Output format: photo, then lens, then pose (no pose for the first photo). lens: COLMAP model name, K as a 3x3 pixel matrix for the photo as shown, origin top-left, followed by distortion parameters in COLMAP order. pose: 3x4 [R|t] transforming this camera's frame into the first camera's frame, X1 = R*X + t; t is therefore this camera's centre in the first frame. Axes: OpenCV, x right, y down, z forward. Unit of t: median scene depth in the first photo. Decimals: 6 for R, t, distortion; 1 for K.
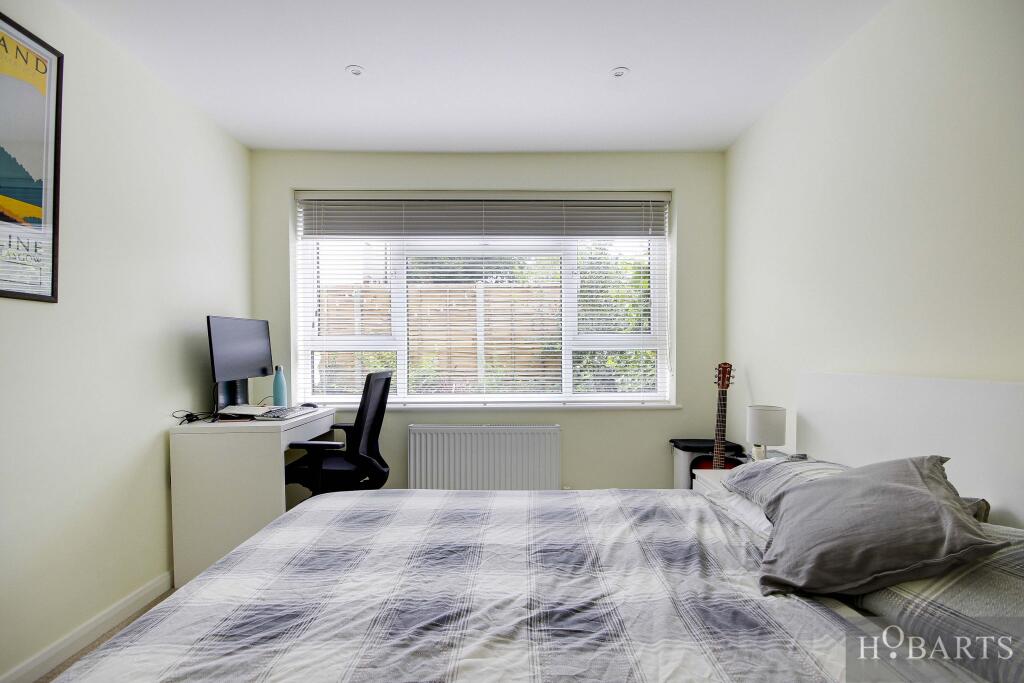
lens RADIAL K [[471.6, 0, 519.6], [0, 471.6, 357.5], [0, 0, 1]] dist [-0.000330, -0.000321]
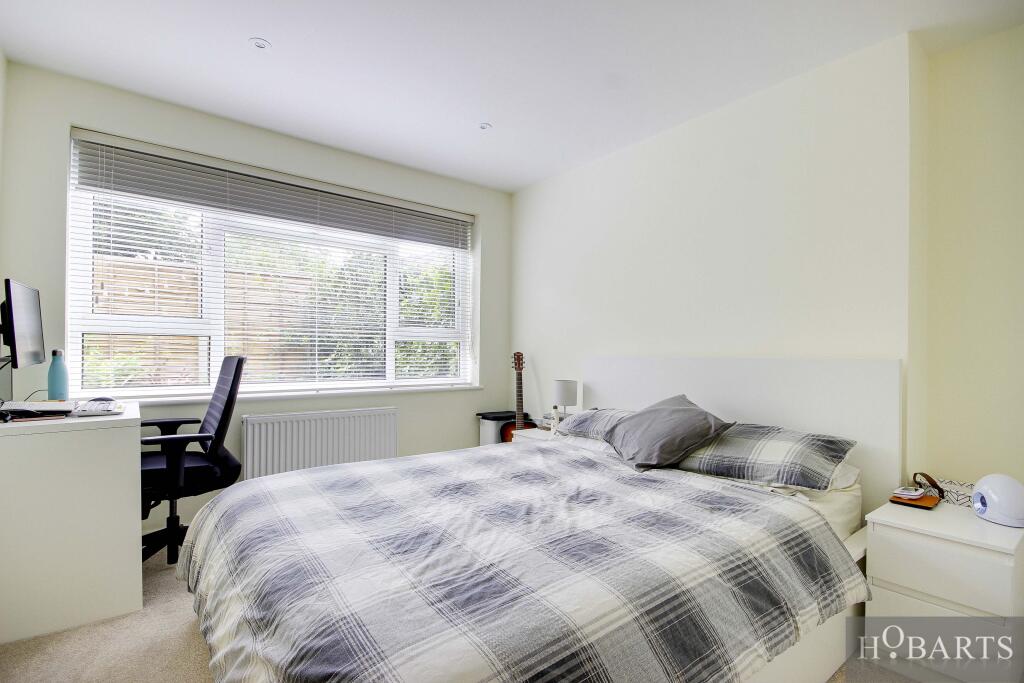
lens RADIAL K [[471.6, 0, 512.3], [0, 471.6, 346.7], [0, 0, 1]] dist [-0.000330, -0.000321]
pose [[0.795935, 0.017061, 0.605141, -0.576434], [-0.005321, 0.999761, -0.021188, 0.036311], [-0.605358, 0.013644, 0.795836, -0.087780]]
